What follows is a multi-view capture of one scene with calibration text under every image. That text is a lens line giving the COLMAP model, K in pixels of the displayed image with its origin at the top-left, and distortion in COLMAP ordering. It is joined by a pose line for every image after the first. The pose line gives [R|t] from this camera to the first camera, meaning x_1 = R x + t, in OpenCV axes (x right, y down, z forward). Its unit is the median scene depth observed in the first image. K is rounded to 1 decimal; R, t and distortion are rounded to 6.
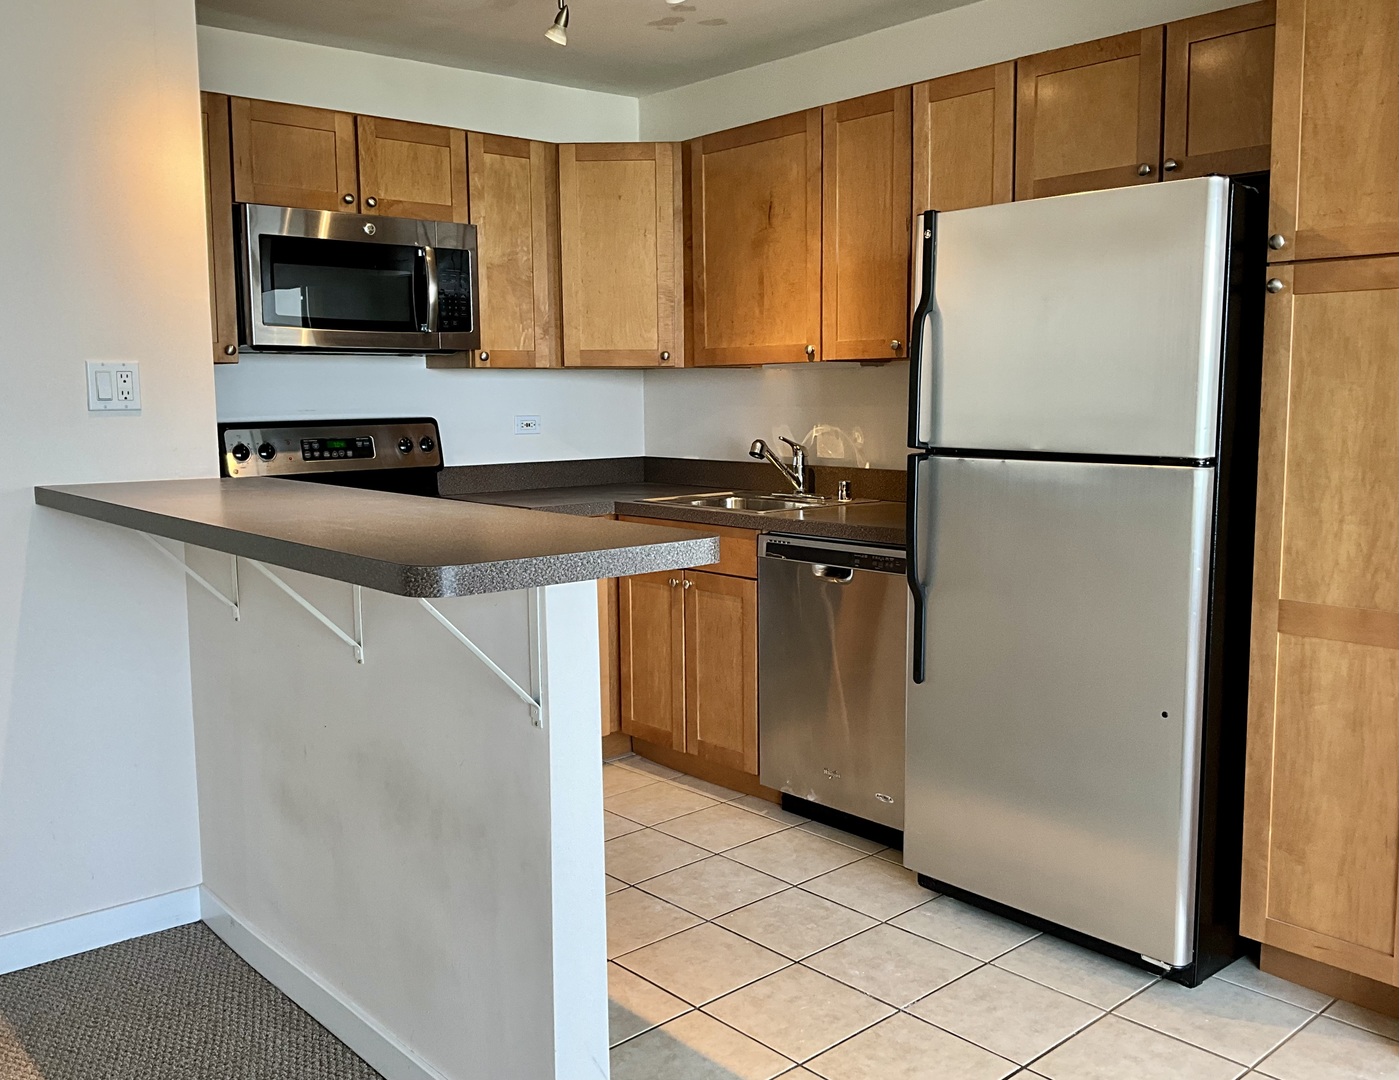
lens RADIAL K [[1253.9, 0, 697.7], [0, 1253.9, 539.9], [0, 0, 1]] dist [0.045219, -0.057792]
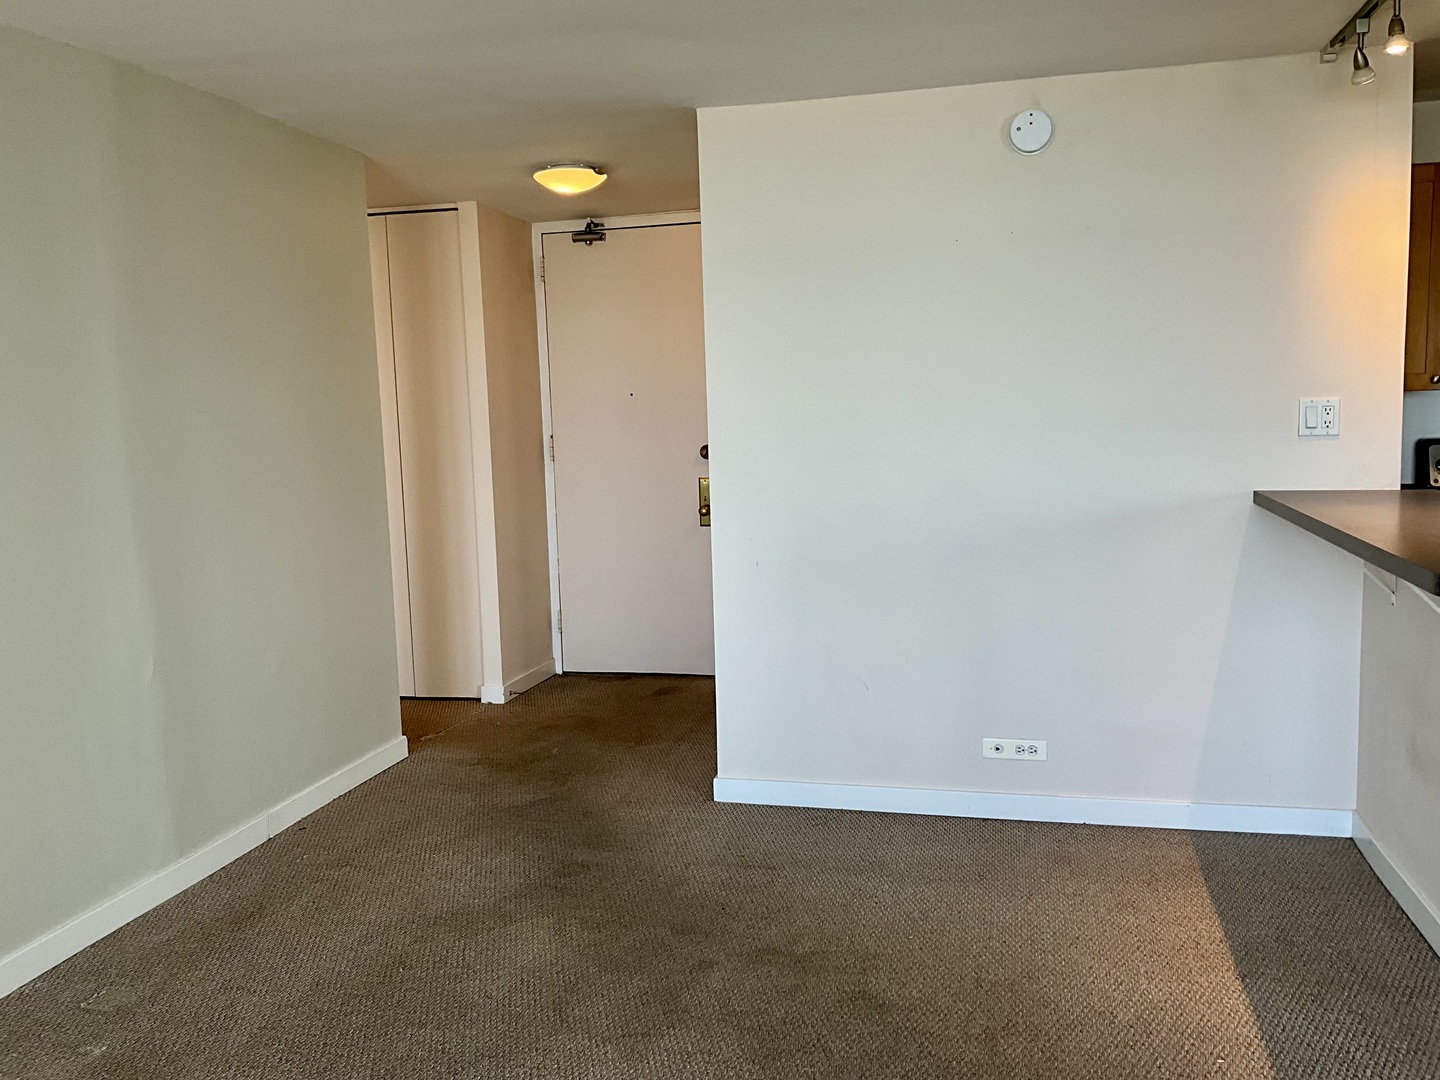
lens RADIAL K [[1188.8, 0, 725.4], [0, 1188.8, 546.5], [0, 0, 1]] dist [0.062118, -0.113218]
pose [[0.577913, 0.088907, -0.811241, 0.187691], [-0.071557, 0.995740, 0.058151, -0.013876], [0.812955, 0.024444, 0.581813, -0.209326]]
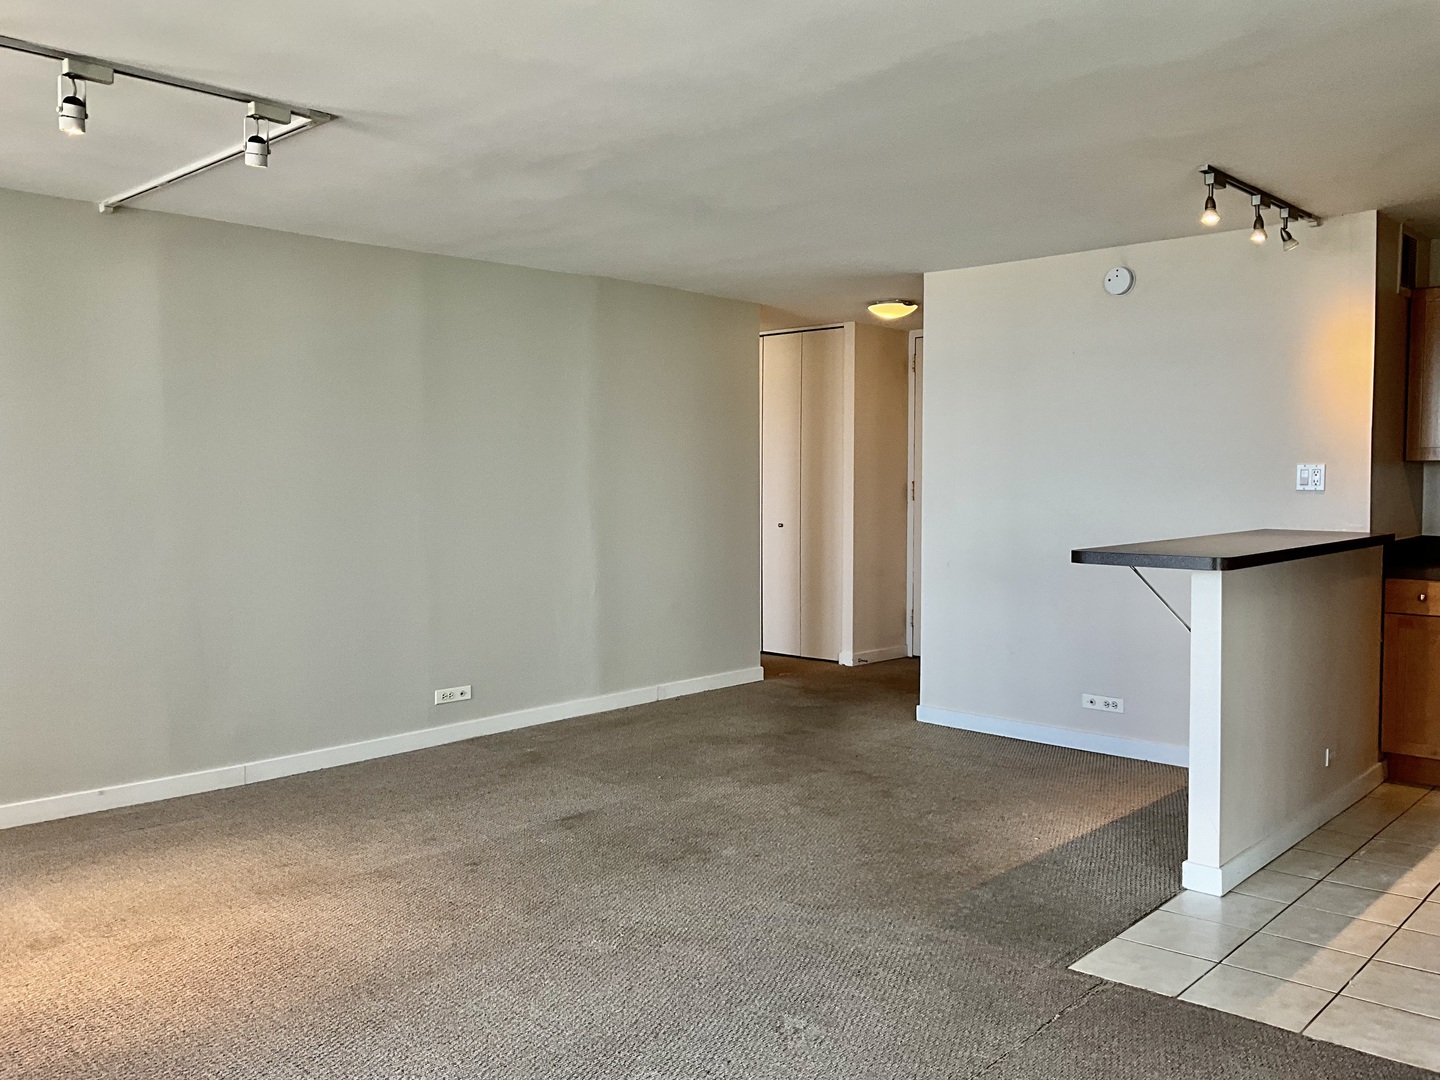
lens RADIAL K [[1188.8, 0, 715.7], [0, 1188.8, 535.7], [0, 0, 1]] dist [0.062118, -0.113218]
pose [[0.099327, 0.060588, -0.993209, 1.058627], [-0.116510, 0.991987, 0.048861, -0.020225], [0.988210, 0.110865, 0.105590, -0.021651]]
